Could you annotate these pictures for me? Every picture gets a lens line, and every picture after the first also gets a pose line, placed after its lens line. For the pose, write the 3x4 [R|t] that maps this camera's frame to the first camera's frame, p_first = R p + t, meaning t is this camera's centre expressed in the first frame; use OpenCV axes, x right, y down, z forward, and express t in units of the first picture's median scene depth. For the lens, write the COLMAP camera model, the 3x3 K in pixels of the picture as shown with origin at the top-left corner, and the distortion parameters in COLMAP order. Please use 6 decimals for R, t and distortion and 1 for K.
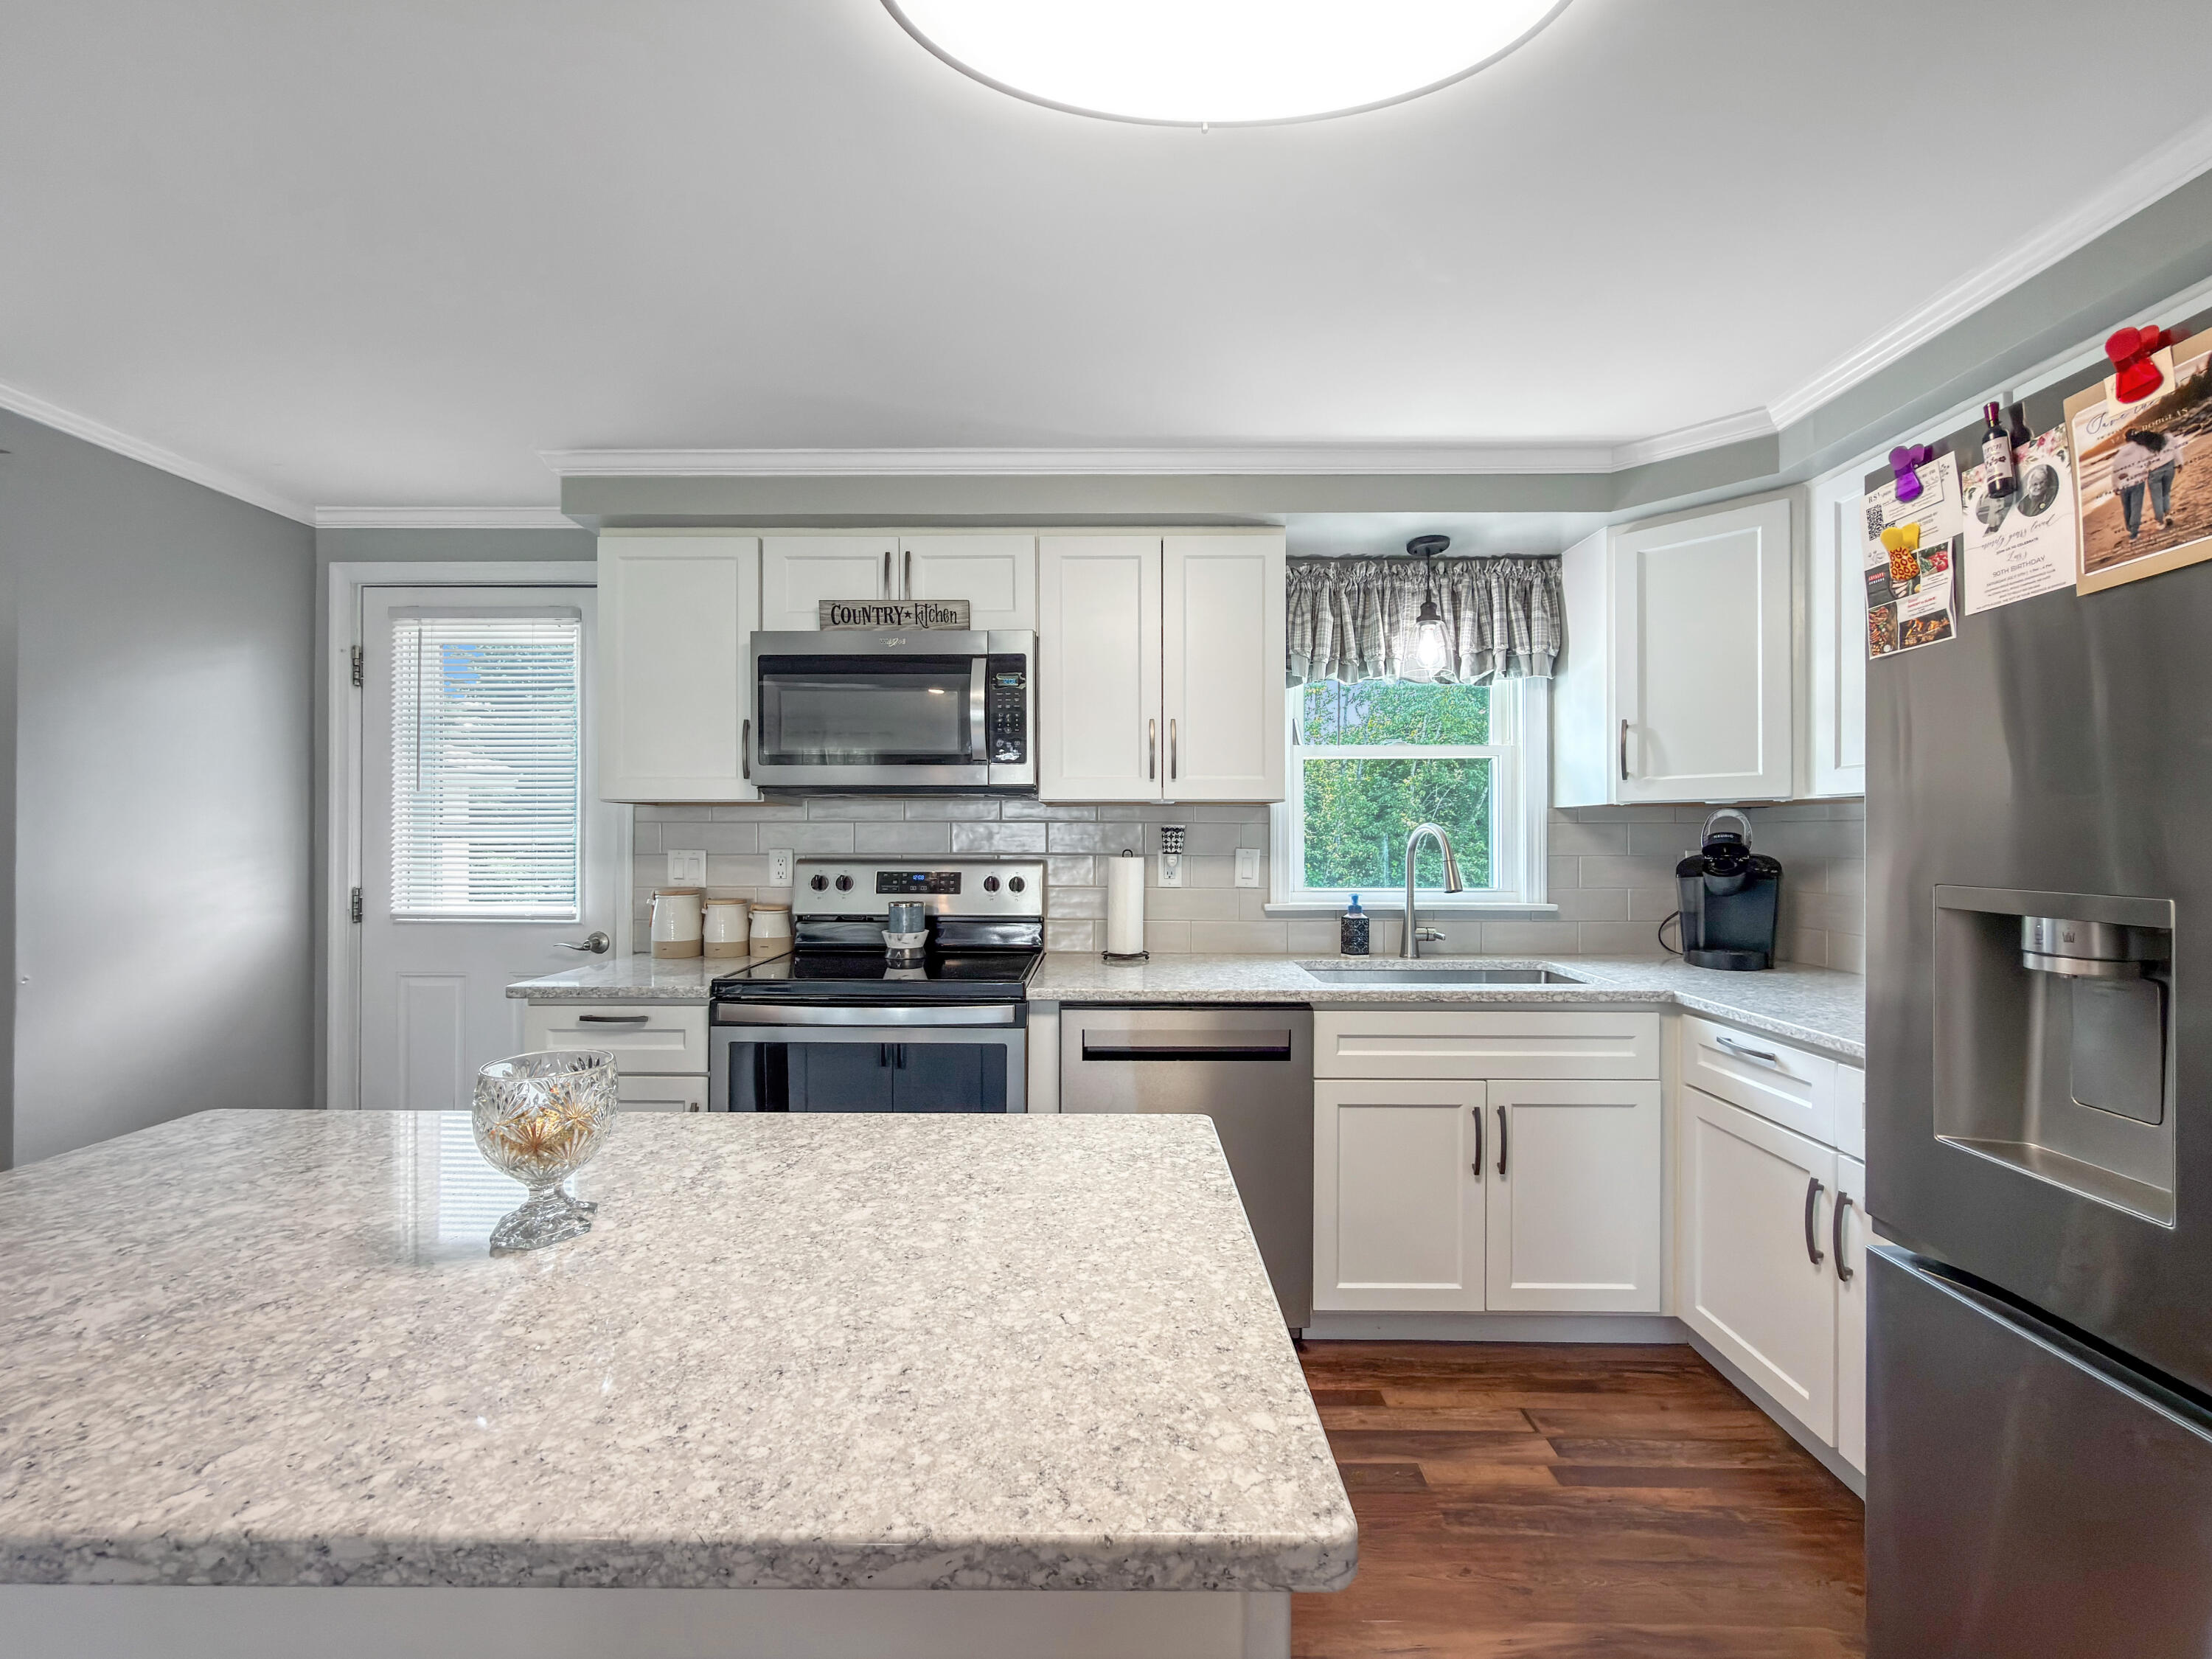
lens RADIAL K [[881.5, 0, 1106.0], [0, 881.5, 829.5], [0, 0, 1]] dist [0.001140, 0.000387]
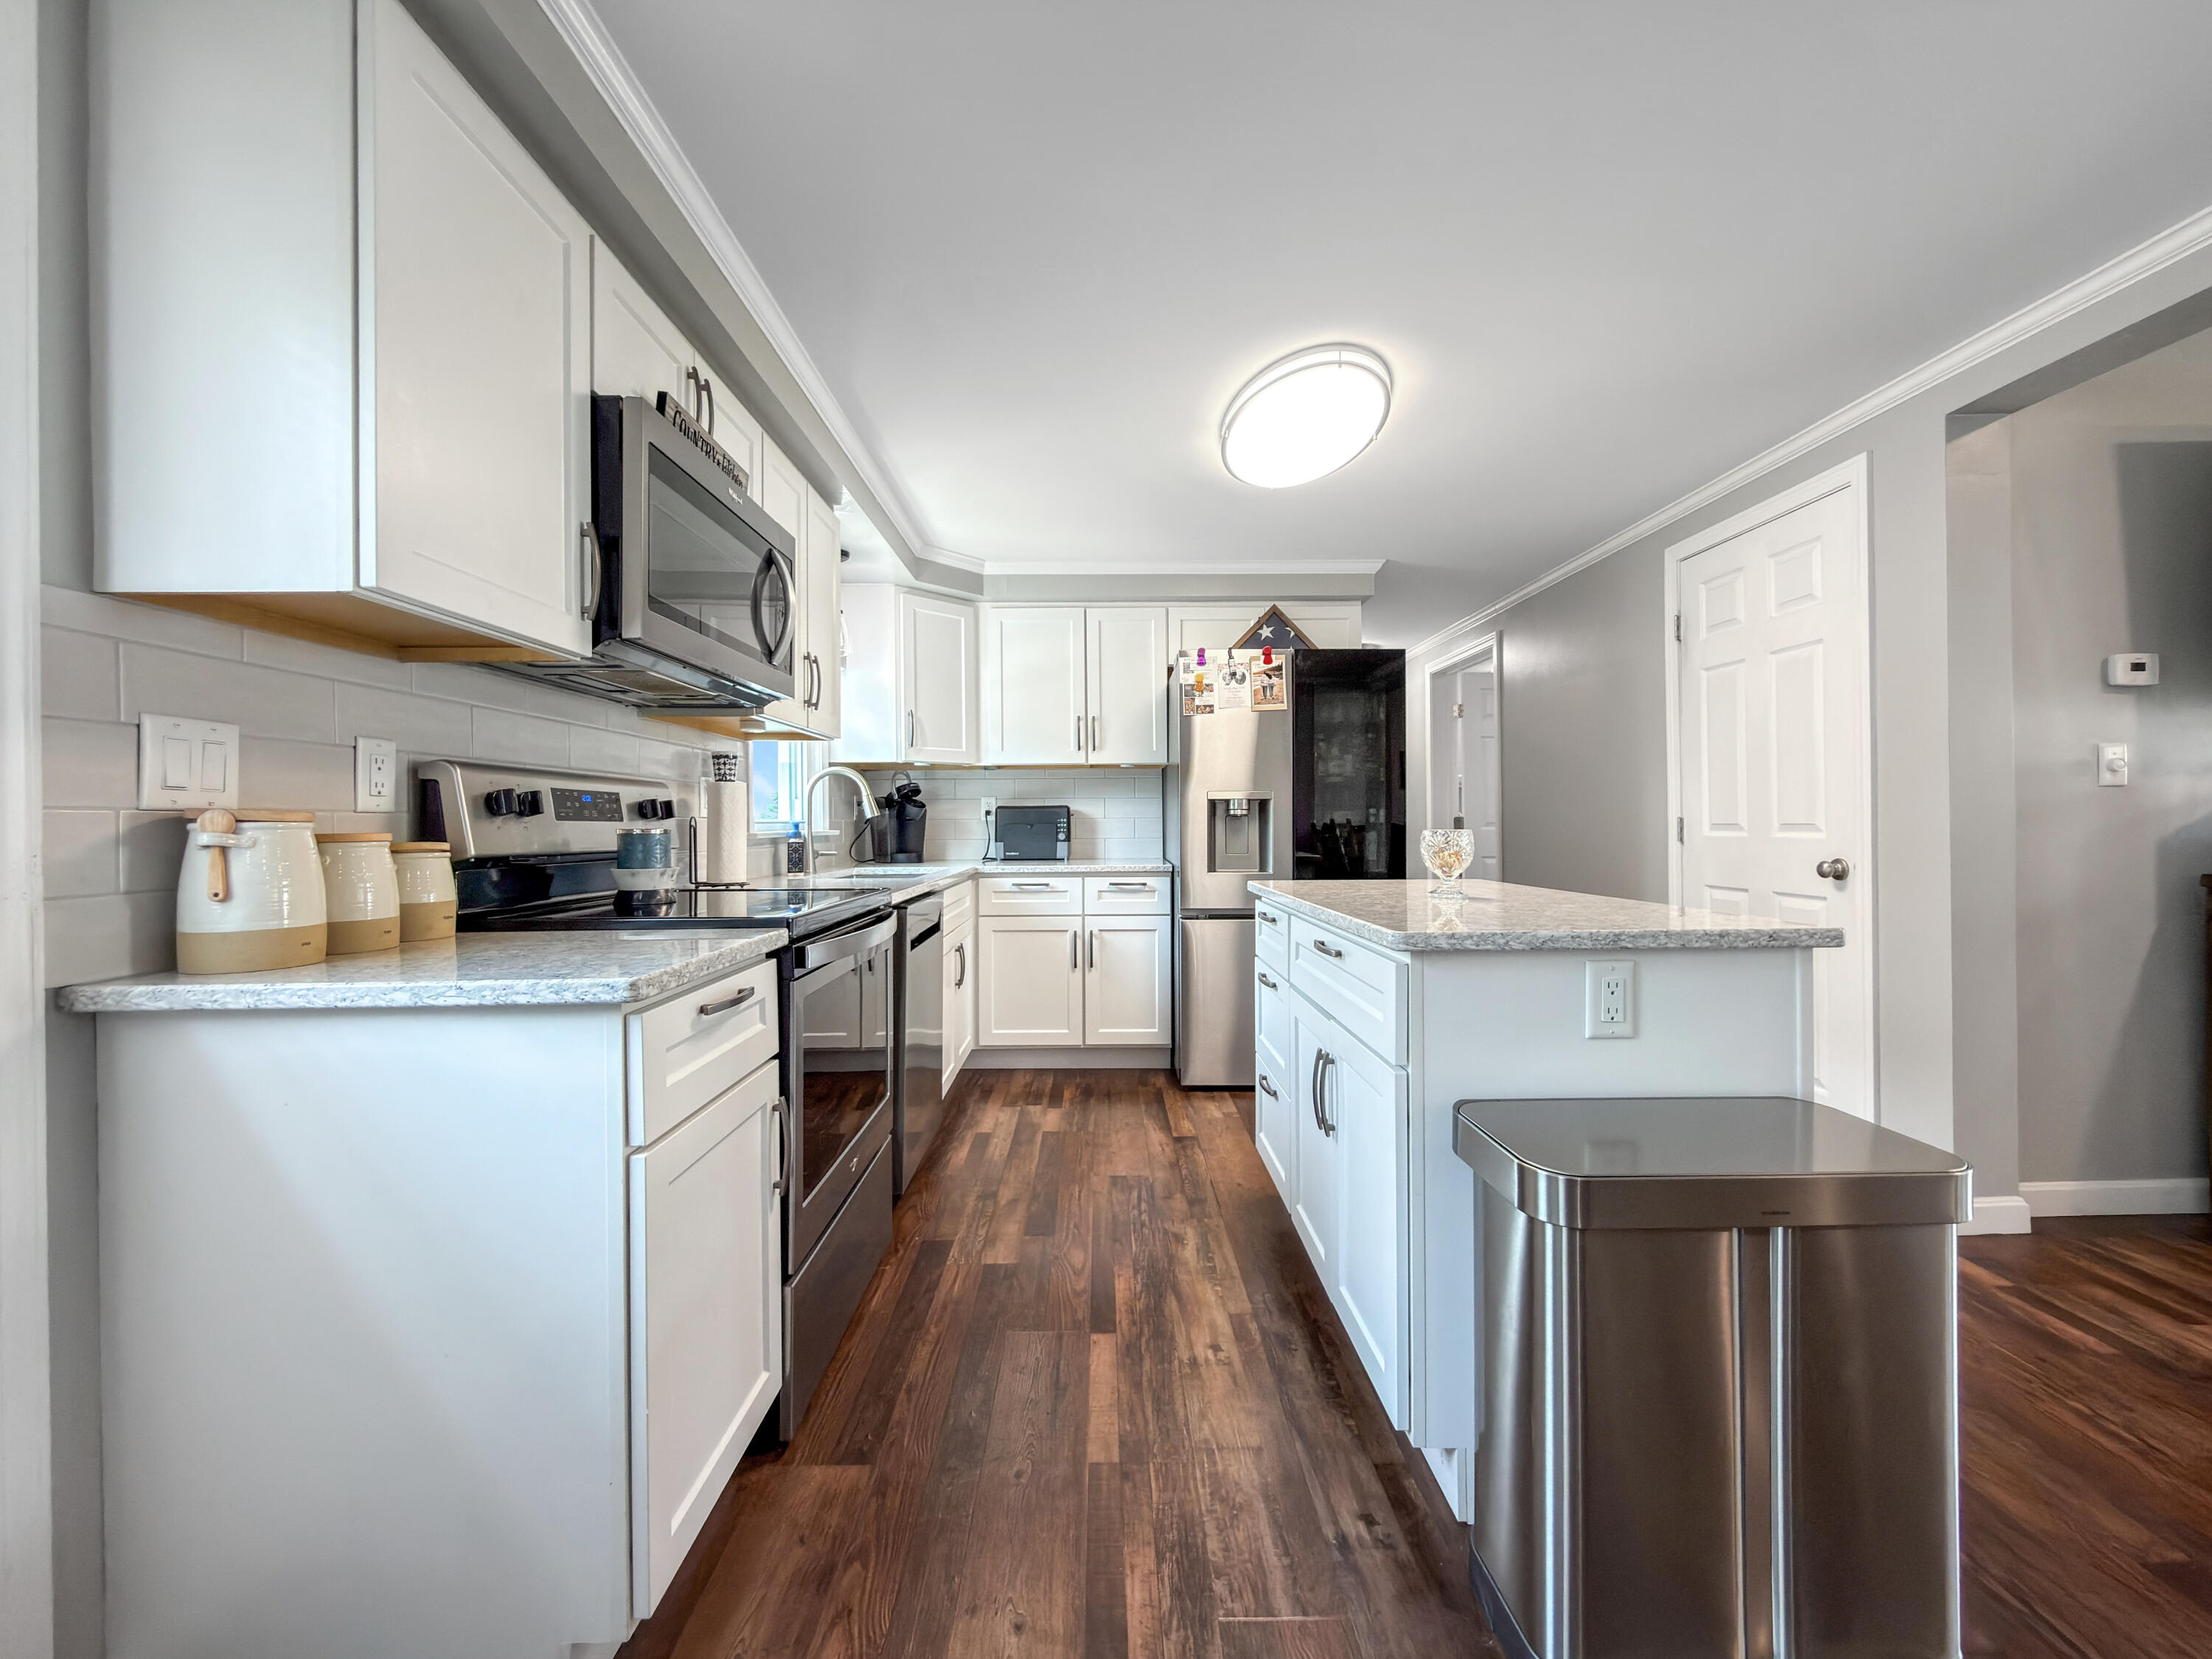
lens RADIAL K [[888.1, 0, 1105.6], [0, 888.1, 819.4], [0, 0, 1]] dist [-0.002375, -0.000382]
pose [[-0.018198, 0.004872, 0.999823, -2.151481], [0.000225, 0.999988, -0.004869, 0.172773], [-0.999834, 0.000136, -0.018199, 1.391342]]
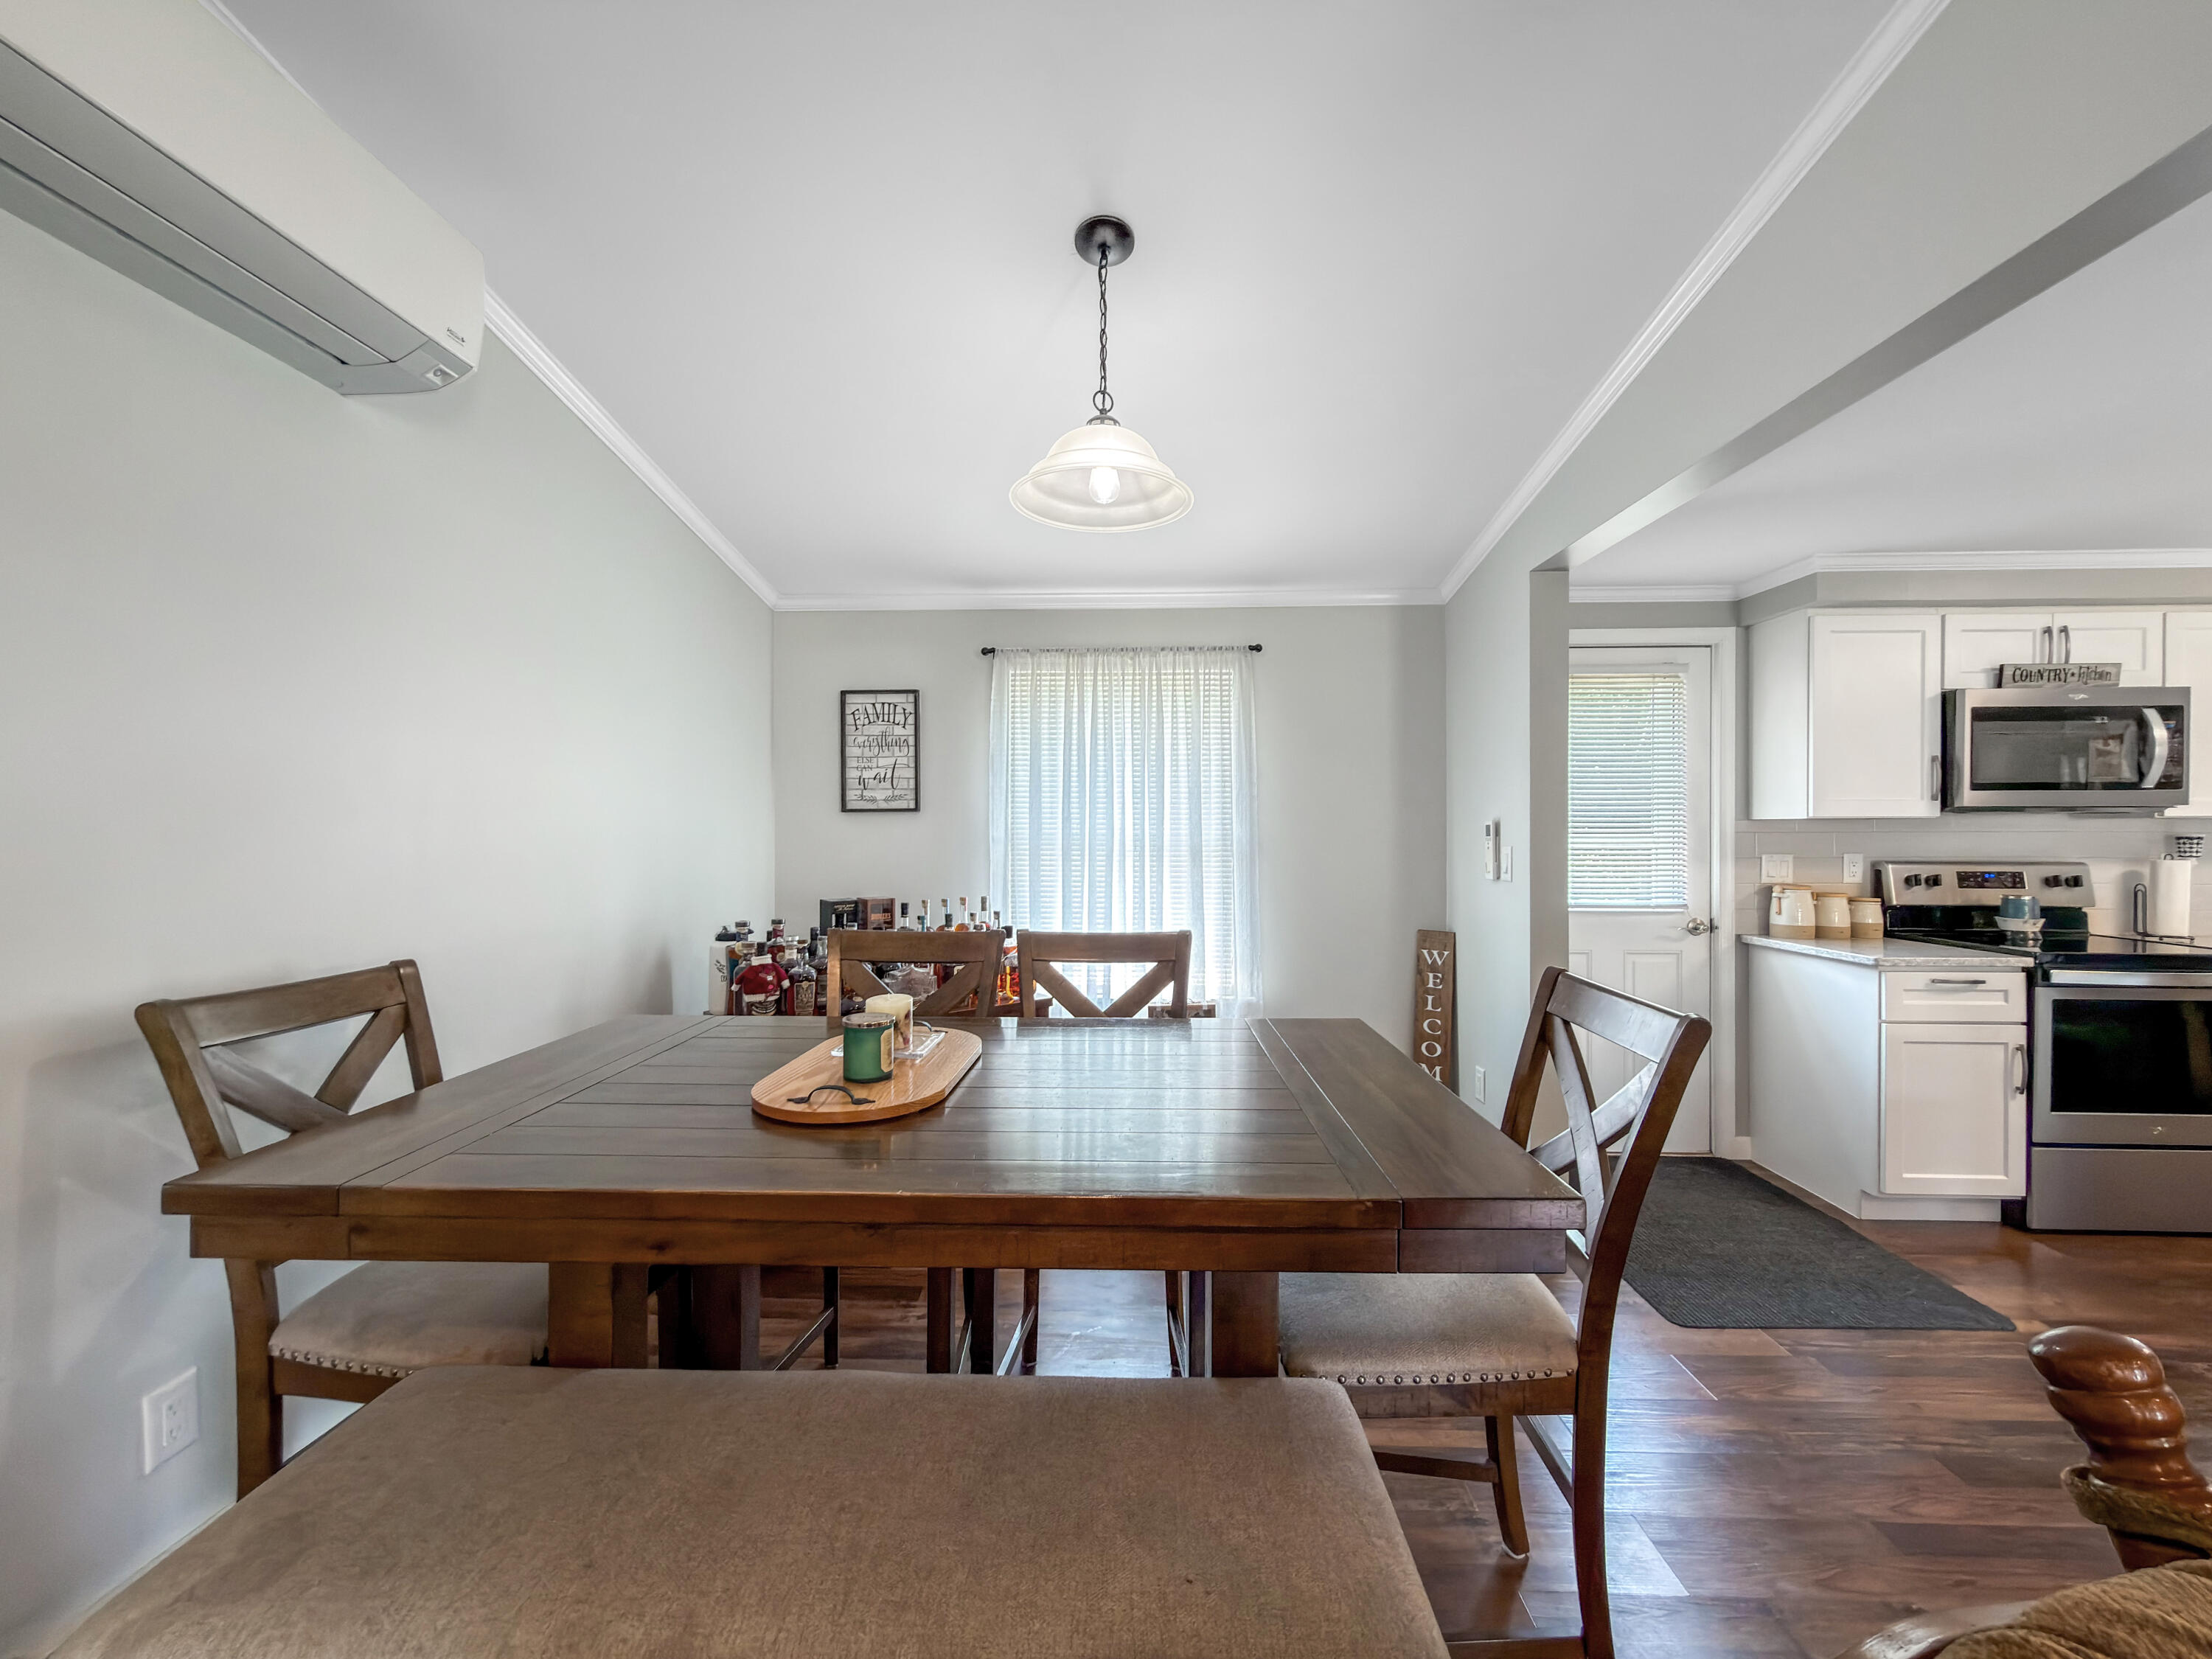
lens RADIAL K [[881.5, 0, 1106.0], [0, 881.5, 829.5], [0, 0, 1]] dist [0.001140, 0.000387]
pose [[0.999805, -0.002994, -0.019510, -3.395437], [0.003176, 0.999952, 0.009286, -0.066366], [0.019481, -0.009346, 0.999767, -0.693375]]
